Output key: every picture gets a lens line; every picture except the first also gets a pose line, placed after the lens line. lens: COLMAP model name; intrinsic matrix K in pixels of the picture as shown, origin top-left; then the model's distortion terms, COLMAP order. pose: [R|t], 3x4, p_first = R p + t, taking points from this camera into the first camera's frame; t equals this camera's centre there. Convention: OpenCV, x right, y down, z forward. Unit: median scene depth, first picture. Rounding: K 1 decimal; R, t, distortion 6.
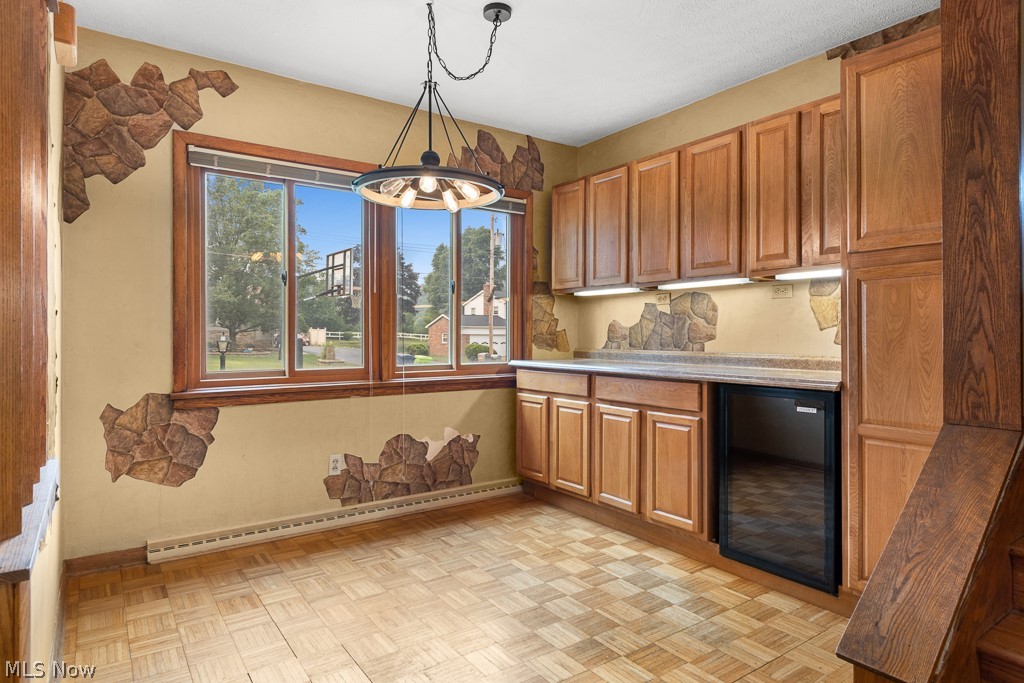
lens RADIAL K [[585.4, 0, 511.4], [0, 585.4, 333.3], [0, 0, 1]] dist [0.004892, 0.000416]
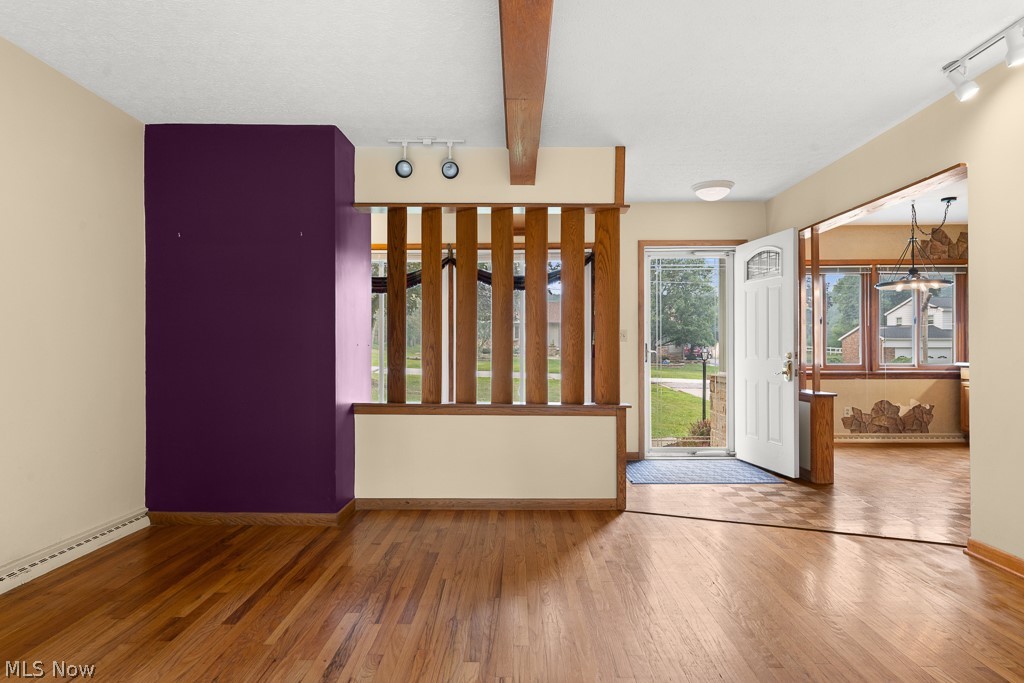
lens RADIAL K [[596.7, 0, 509.4], [0, 596.7, 346.3], [0, 0, 1]] dist [0.005537, 0.001098]
pose [[0.804184, -0.004396, -0.594364, -0.013002], [0.003800, 0.999990, -0.002255, -0.001265], [0.594369, -0.000445, 0.804193, -1.328892]]
